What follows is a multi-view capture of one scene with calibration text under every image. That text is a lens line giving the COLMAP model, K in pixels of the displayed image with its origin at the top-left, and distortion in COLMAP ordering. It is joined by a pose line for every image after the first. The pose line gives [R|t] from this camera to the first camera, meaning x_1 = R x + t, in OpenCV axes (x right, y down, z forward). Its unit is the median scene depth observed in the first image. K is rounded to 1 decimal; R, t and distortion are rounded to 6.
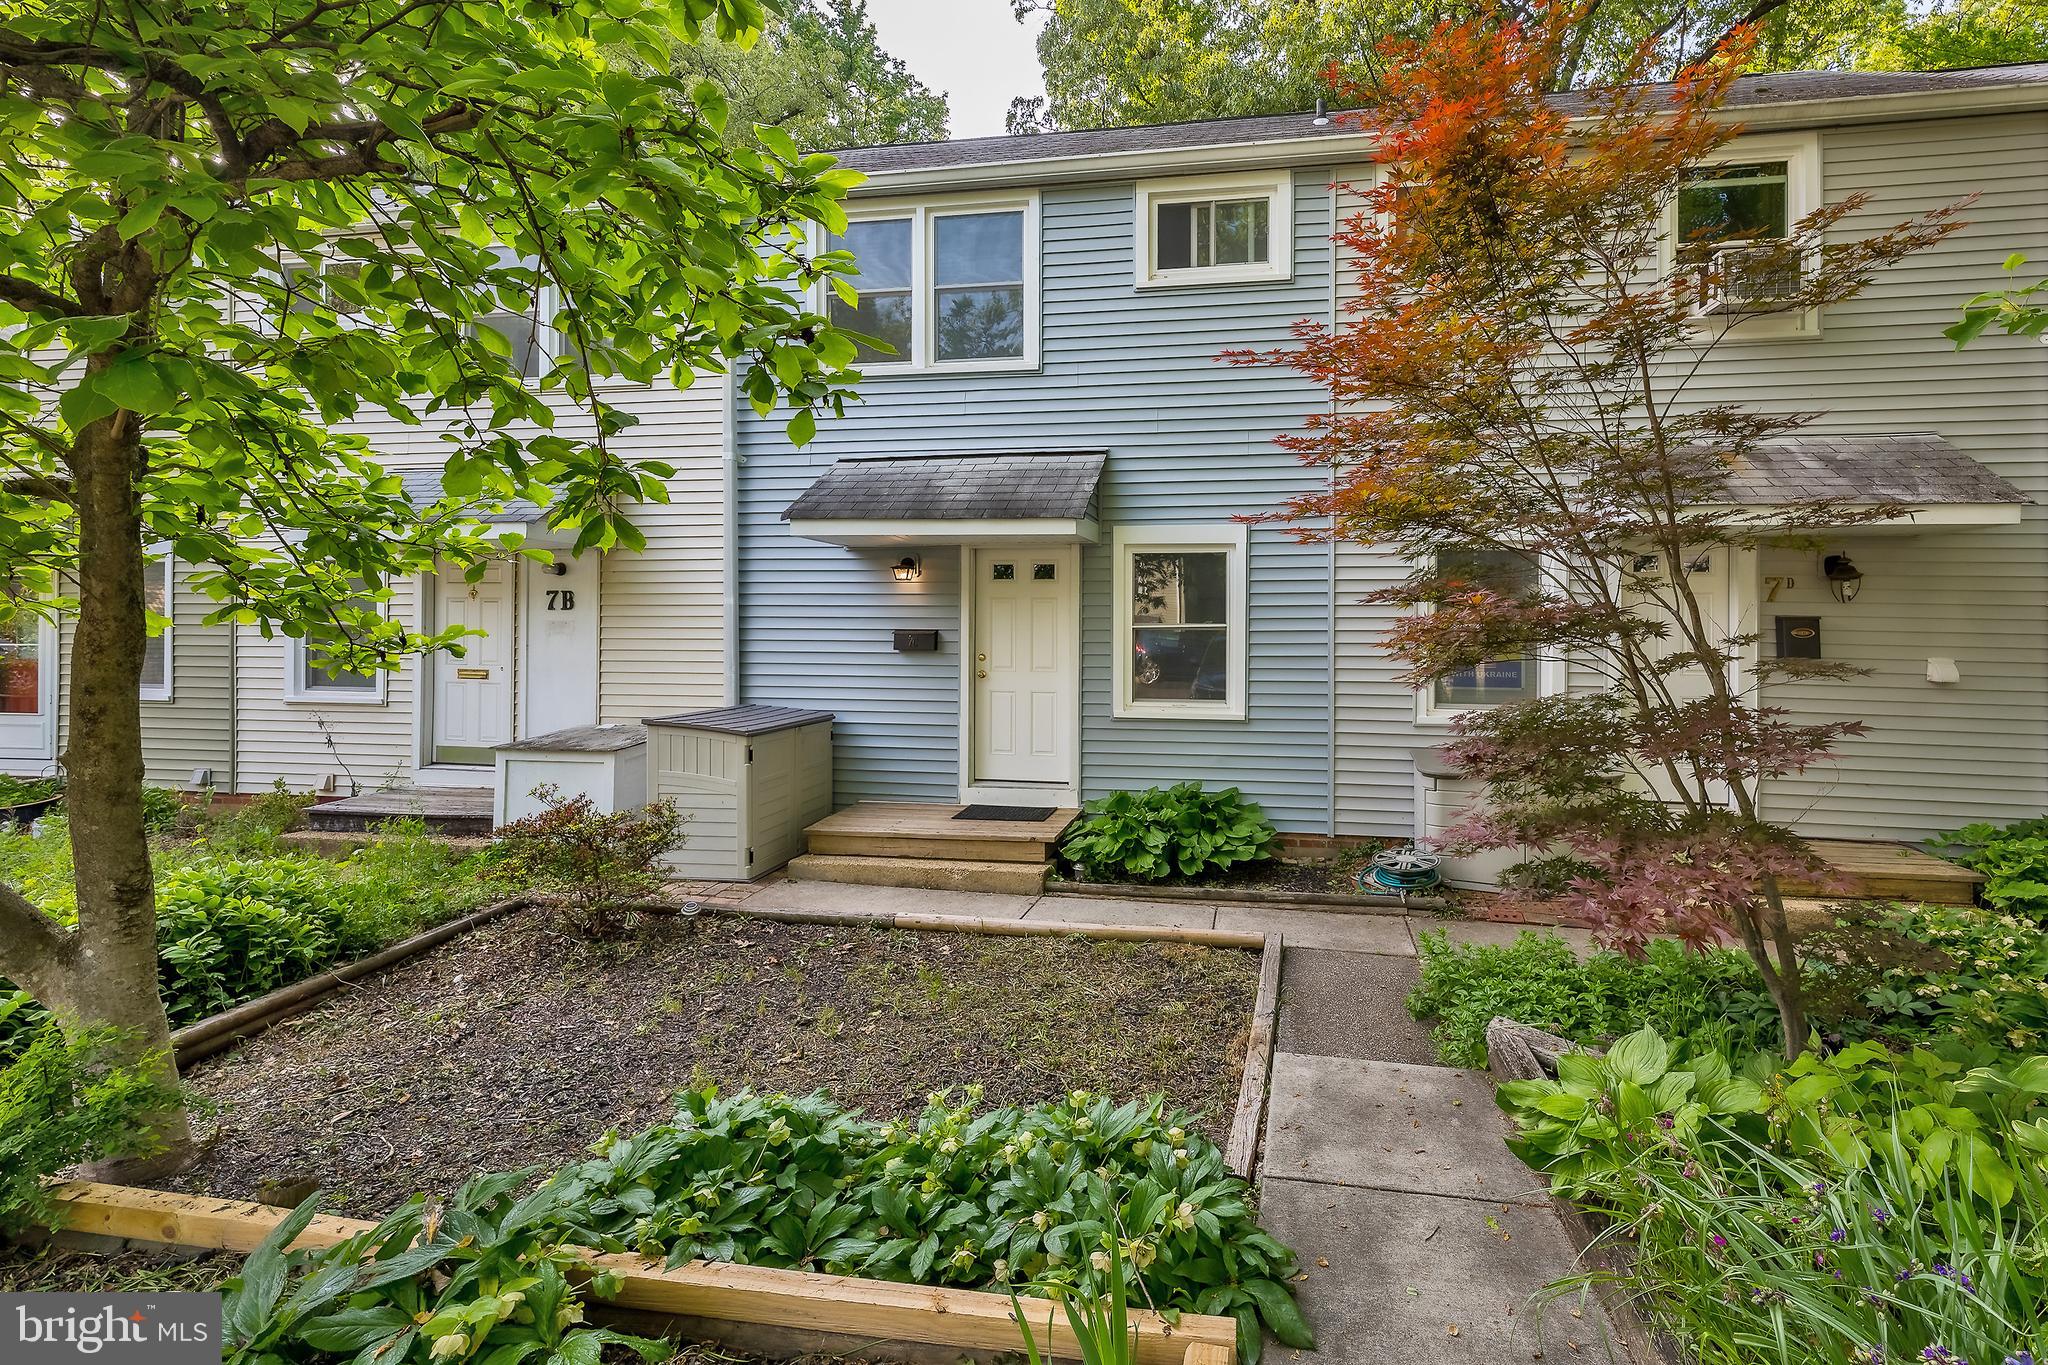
lens RADIAL K [[837.7, 0, 891.6], [0, 837.7, 664.1], [0, 0, 1]] dist [0.000639, 0.000017]
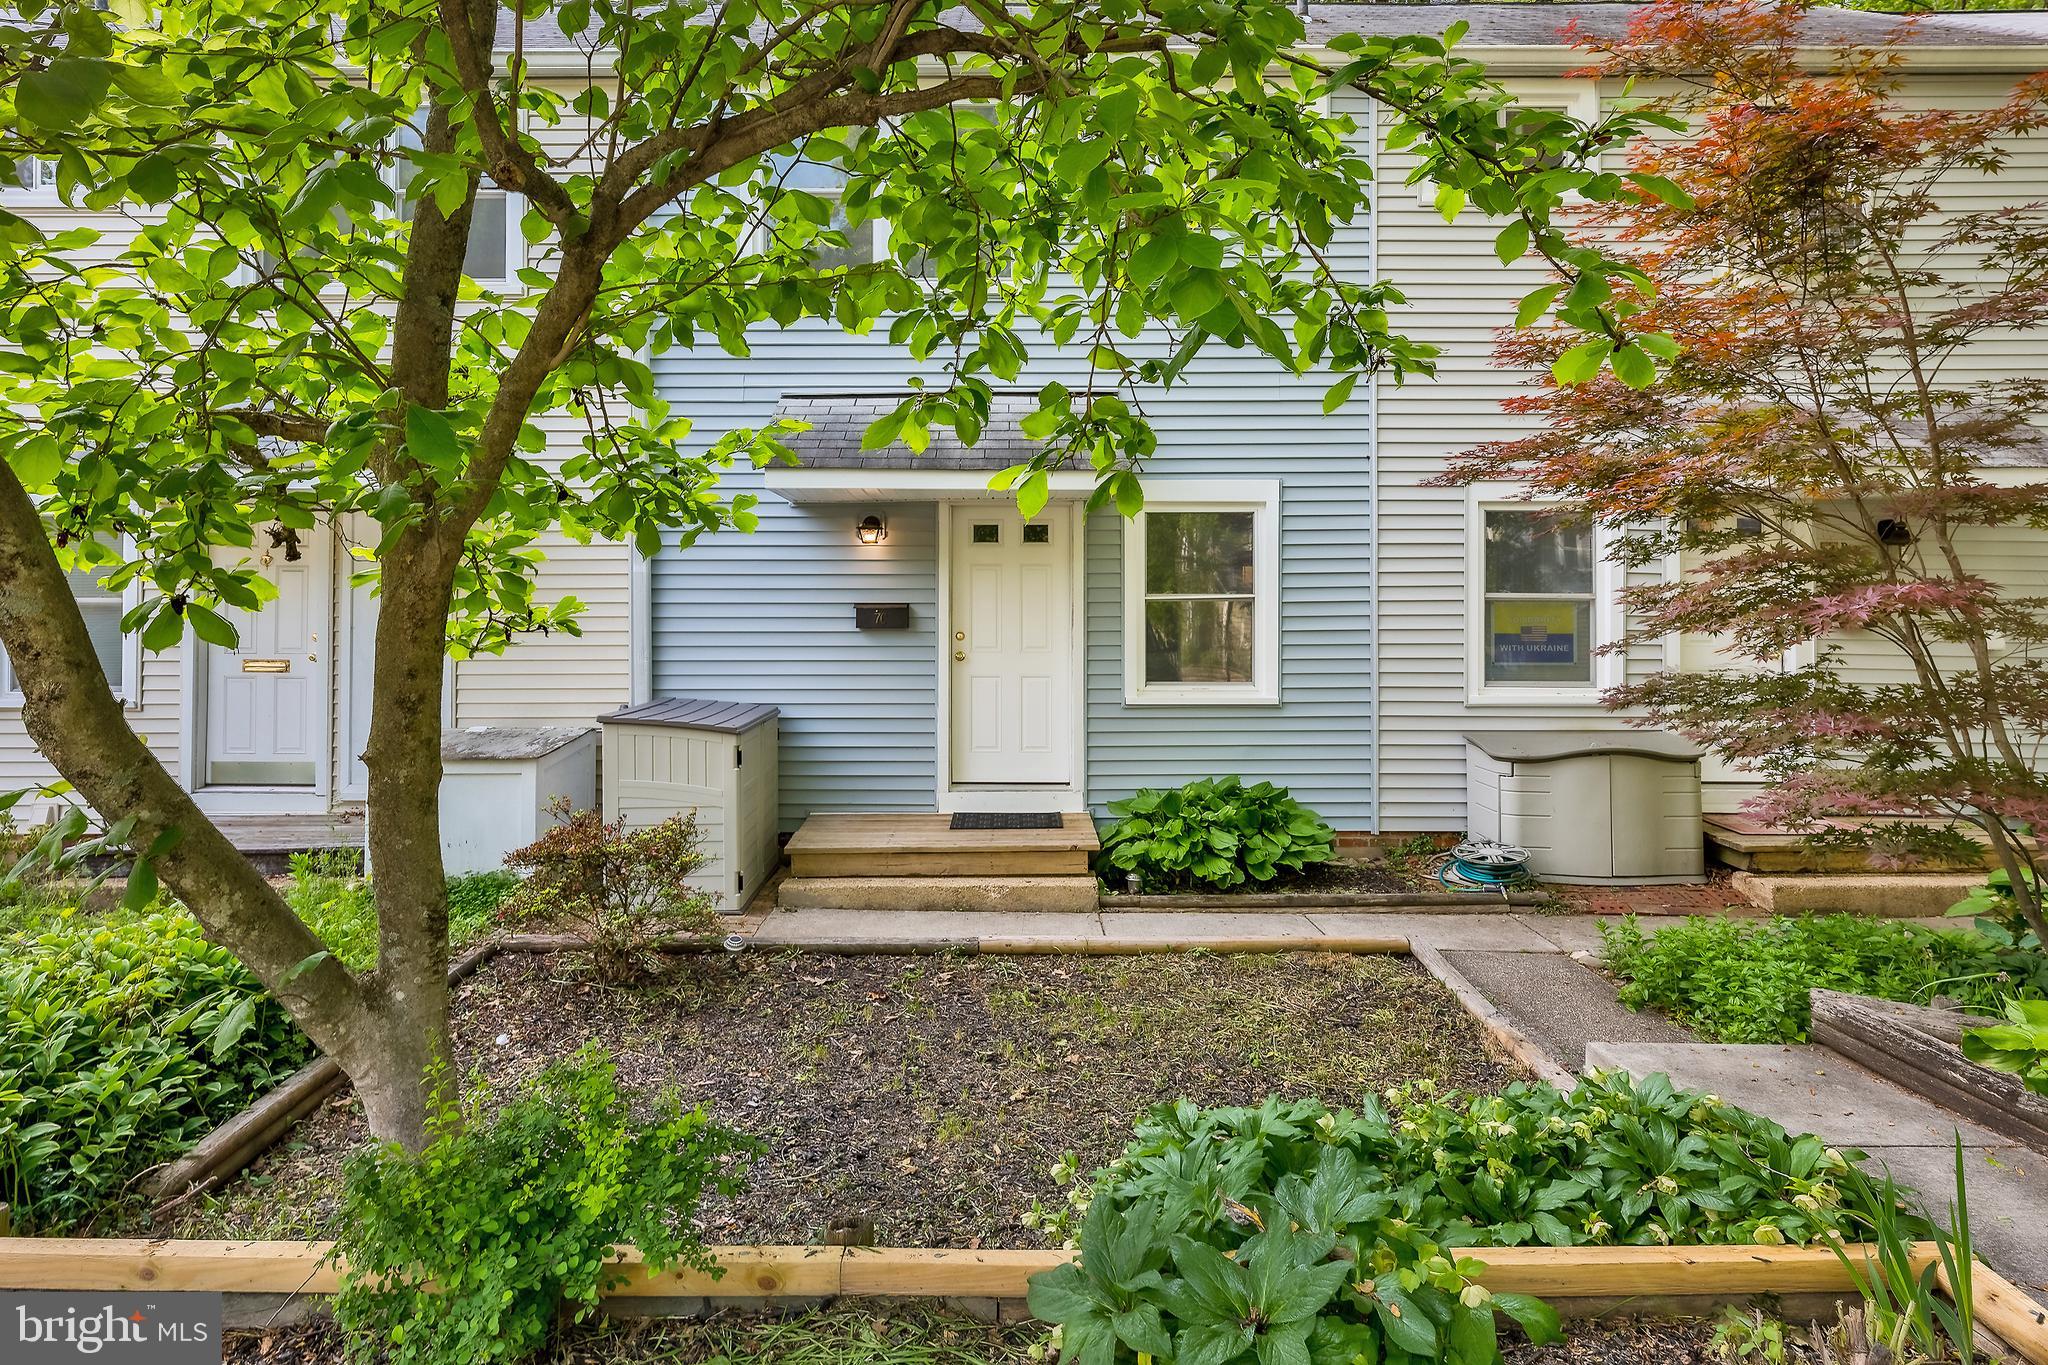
lens RADIAL K [[1058.9, 0, 788.2], [0, 1058.9, 651.6], [0, 0, 1]] dist [-0.000168, 0.000042]
pose [[0.990630, -0.012204, 0.136029, -0.247858], [0.012109, 0.999926, 0.001525, 0.004521], [-0.136038, 0.000137, 0.990704, -0.024376]]
